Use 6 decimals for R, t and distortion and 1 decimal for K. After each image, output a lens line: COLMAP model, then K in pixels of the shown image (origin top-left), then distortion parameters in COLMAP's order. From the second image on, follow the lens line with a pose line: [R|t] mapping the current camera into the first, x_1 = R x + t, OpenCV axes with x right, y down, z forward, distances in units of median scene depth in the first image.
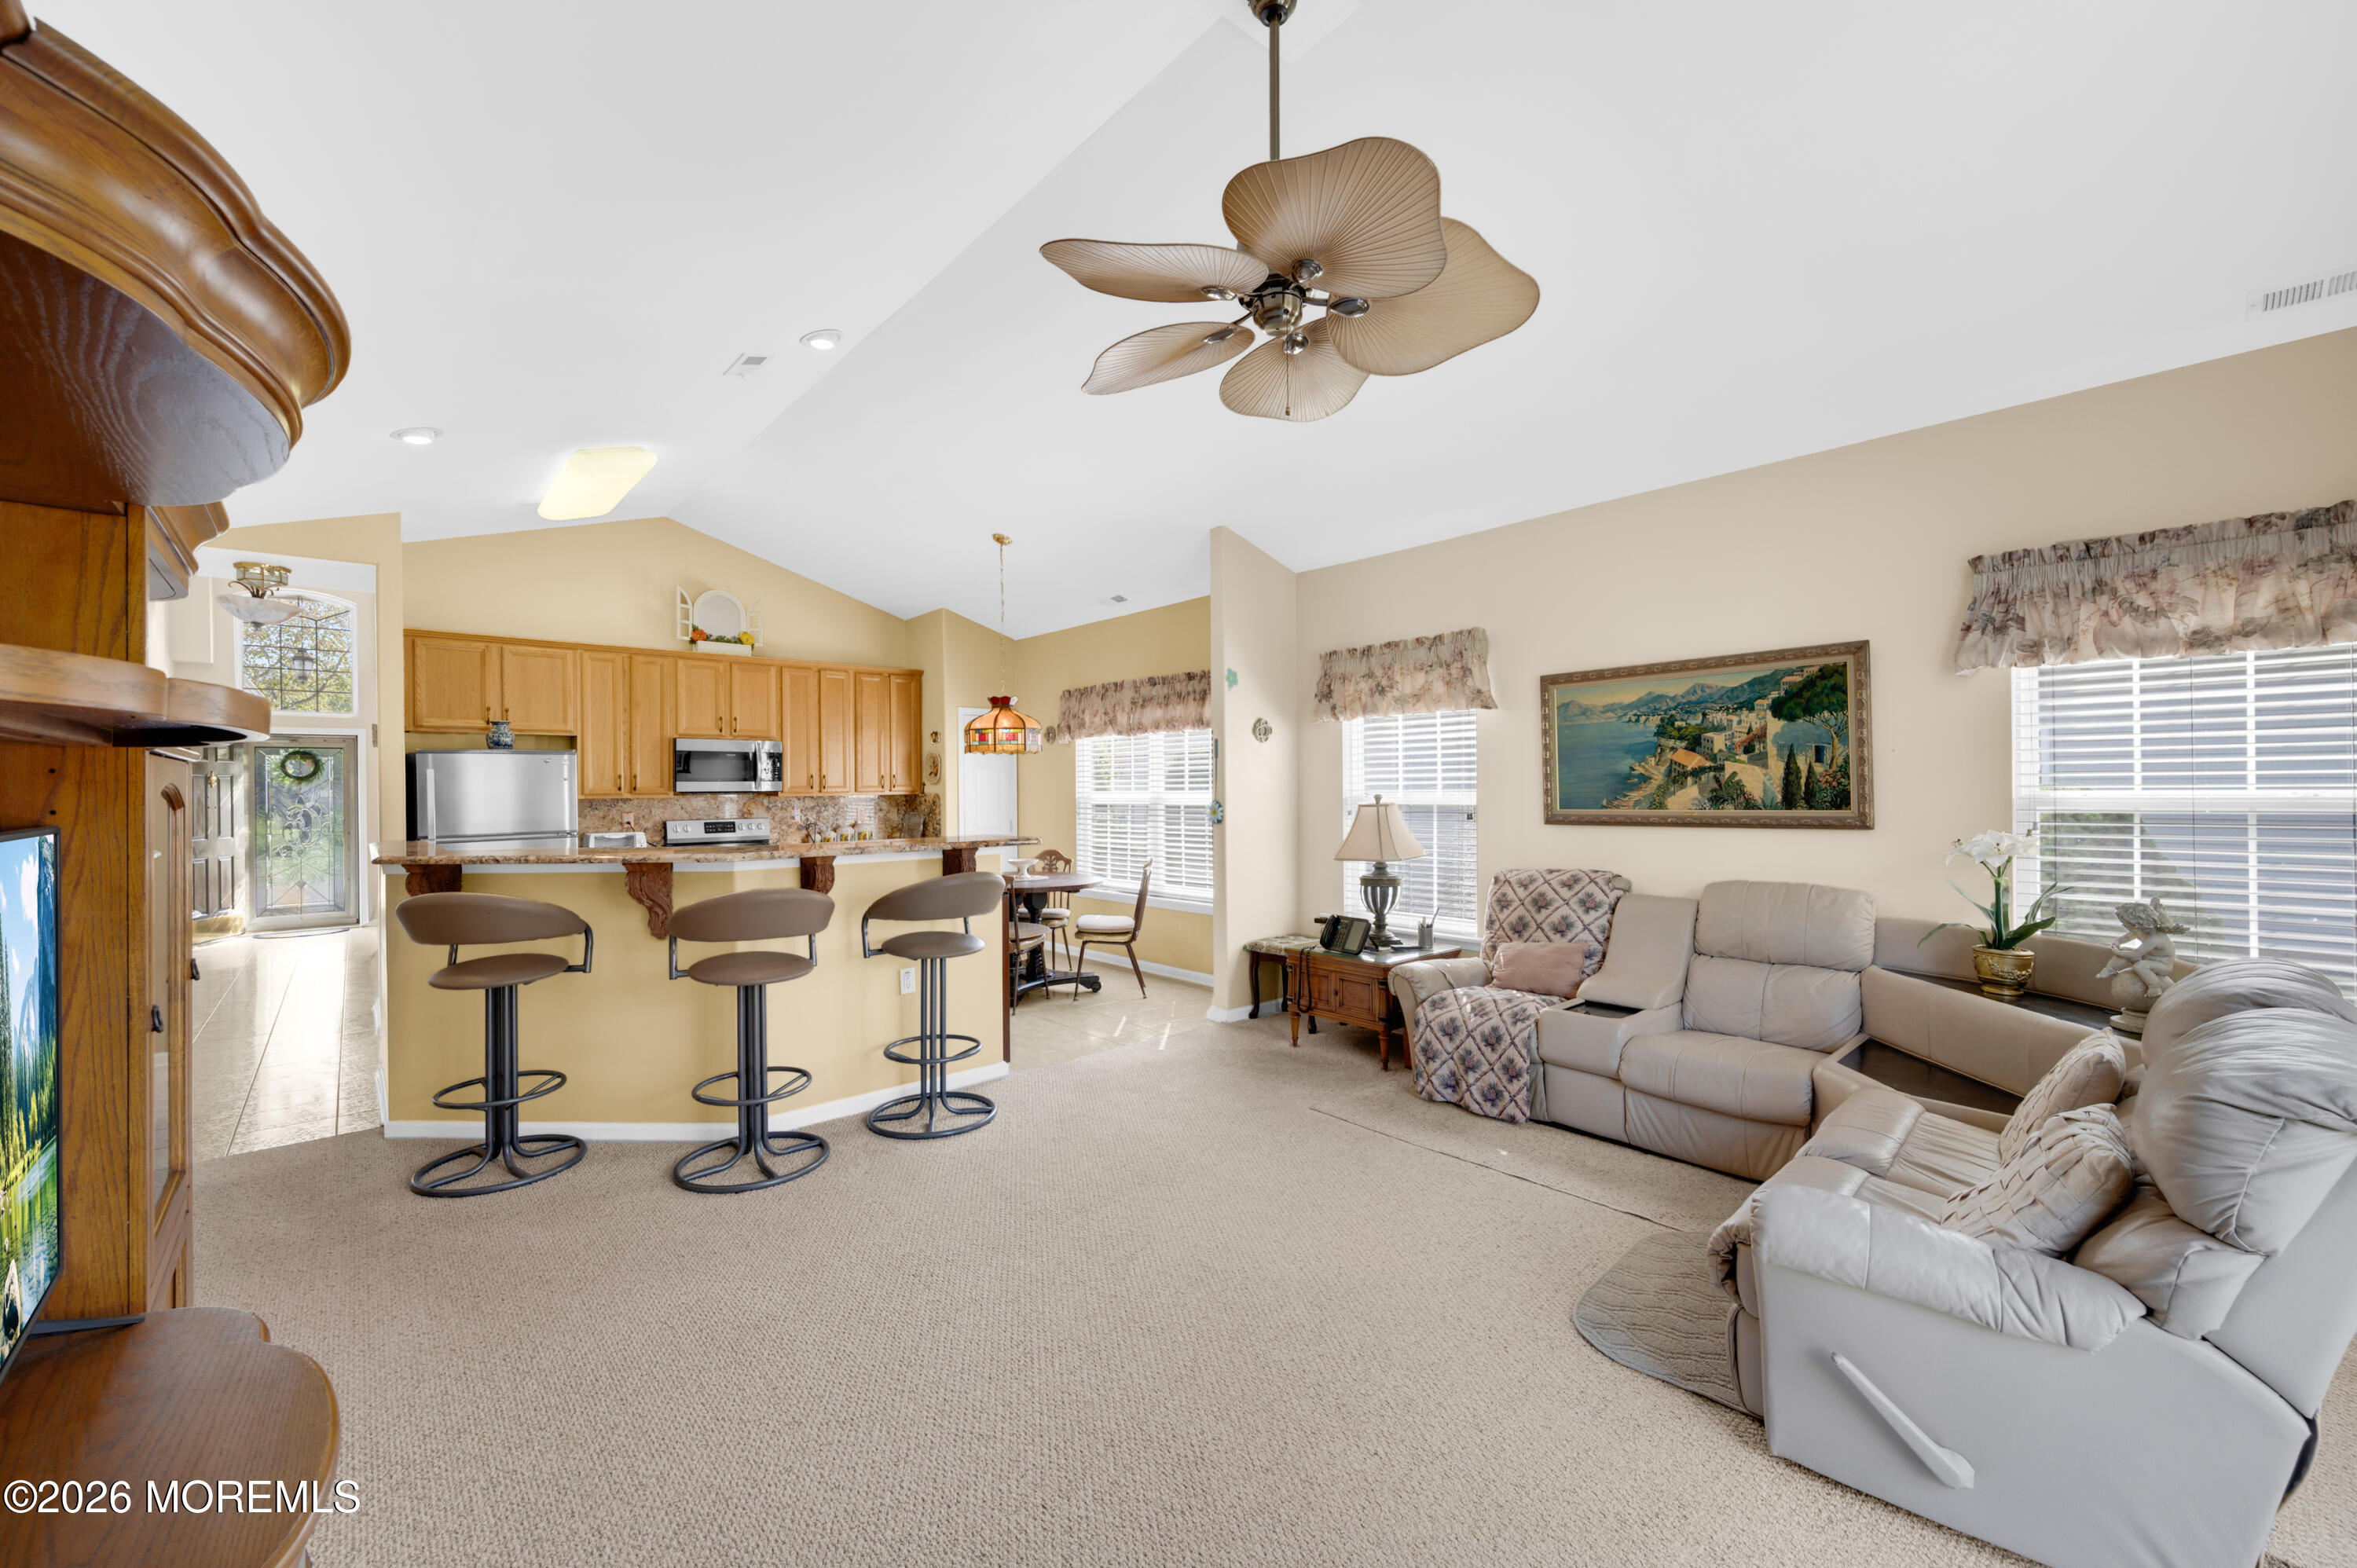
lens RADIAL K [[910.6, 0, 1162.0], [0, 910.6, 782.9], [0, 0, 1]] dist [0.000189, -0.000049]
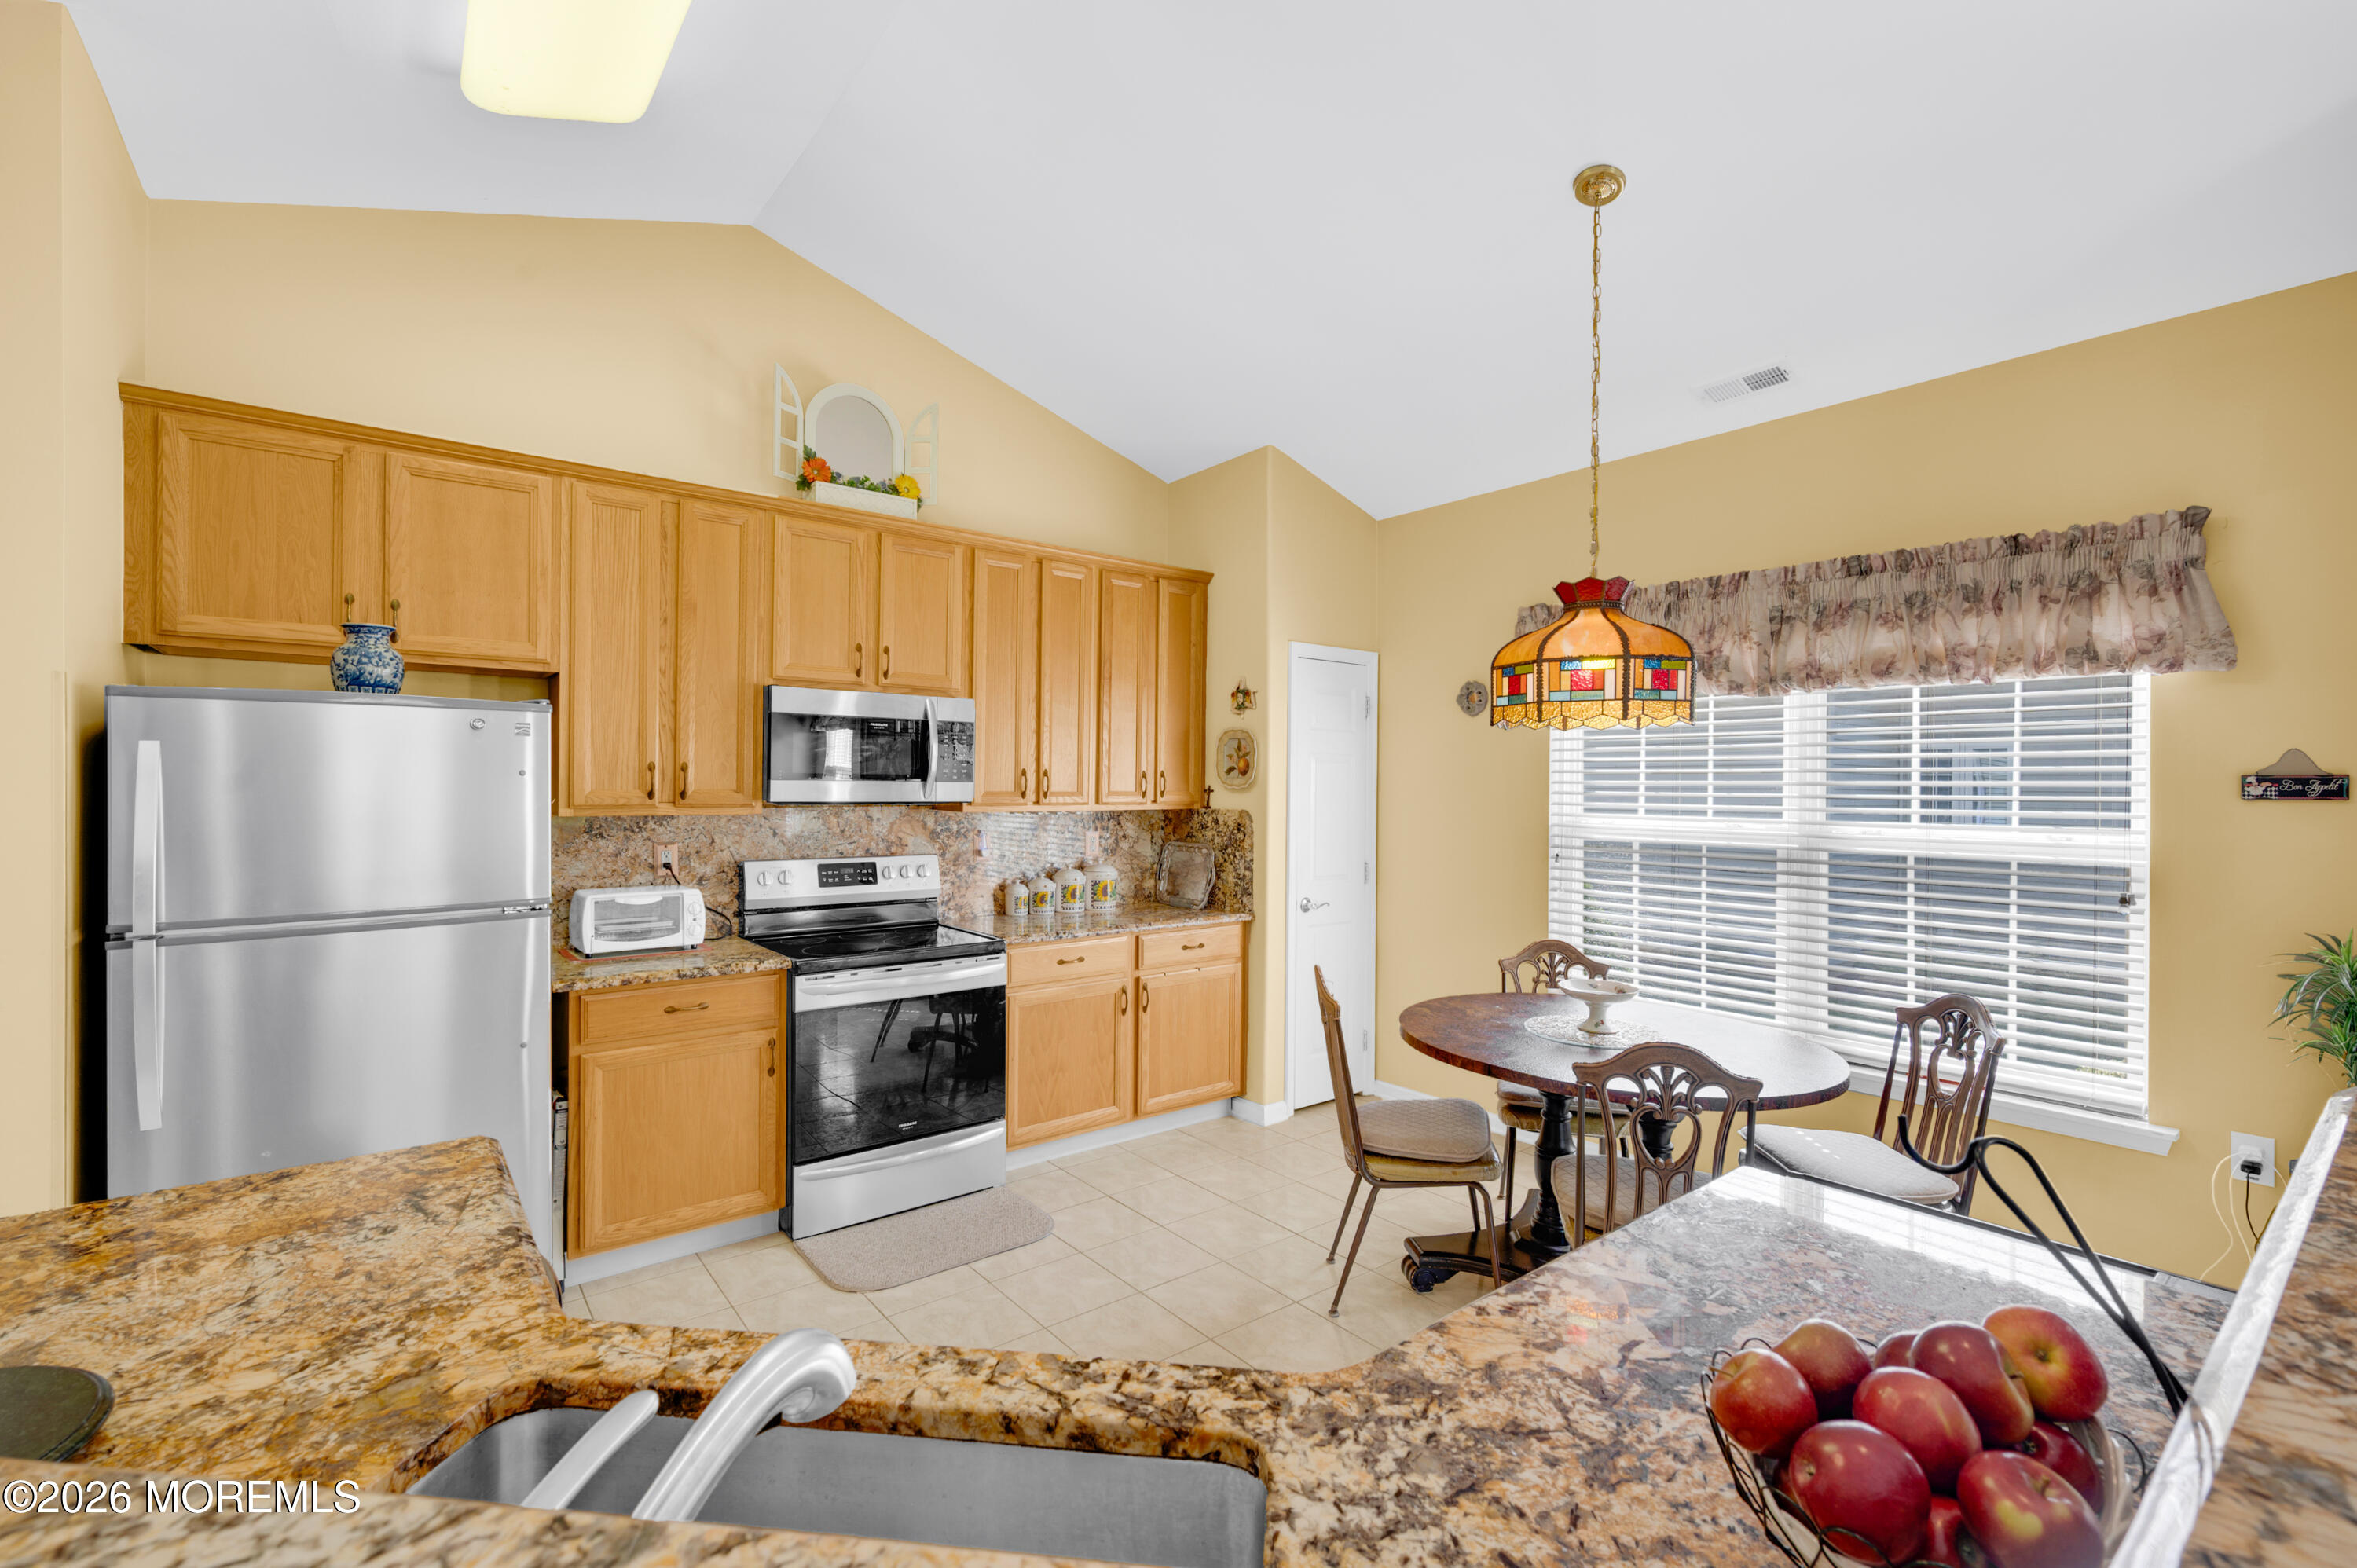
lens RADIAL K [[1009.4, 0, 1165.9], [0, 1009.4, 787.4], [0, 0, 1]] dist [-0.000851, -0.000390]
pose [[0.998638, 0.016877, -0.049364, -0.499568], [-0.016486, 0.999830, 0.008305, -0.008608], [0.049496, -0.007480, 0.998746, 0.810879]]
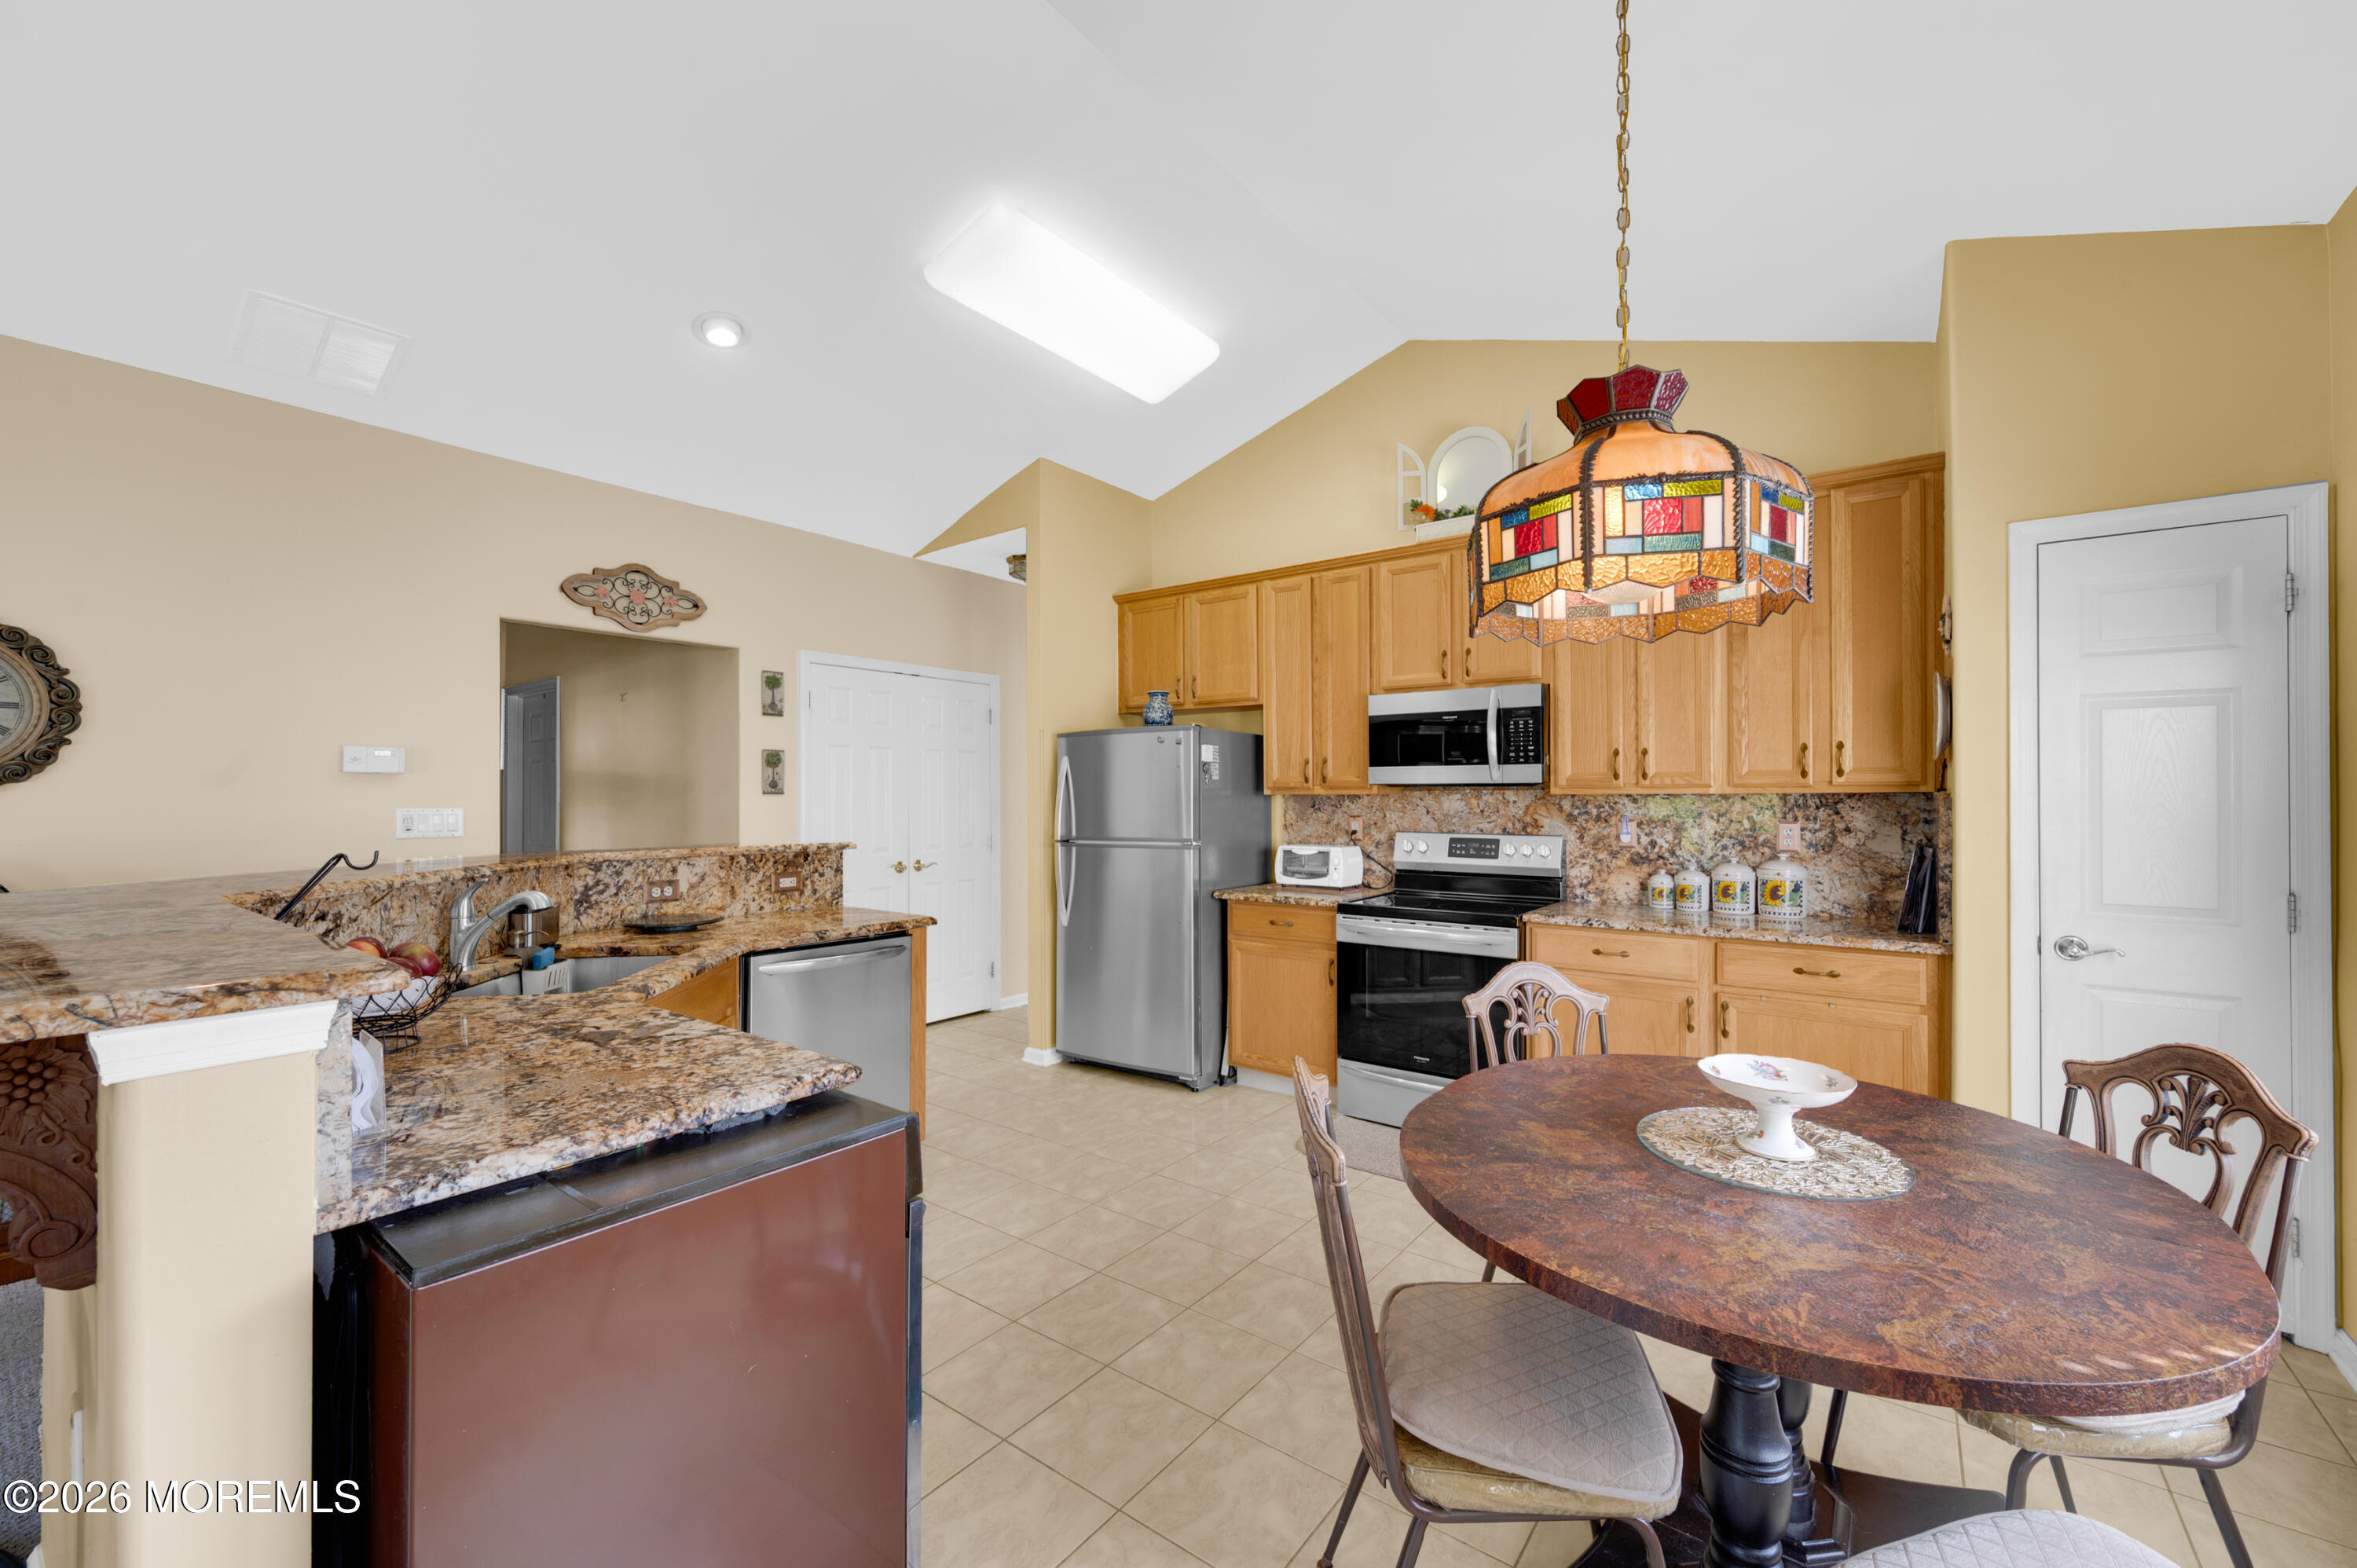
lens RADIAL K [[934.4, 0, 1193.6], [0, 934.4, 790.7], [0, 0, 1]] dist [-0.000154, -0.000034]
pose [[0.222857, 0.003987, -0.974843, 0.066364], [0.004648, 0.999976, 0.005153, 0.016383], [0.974840, -0.005680, 0.222833, 1.212559]]
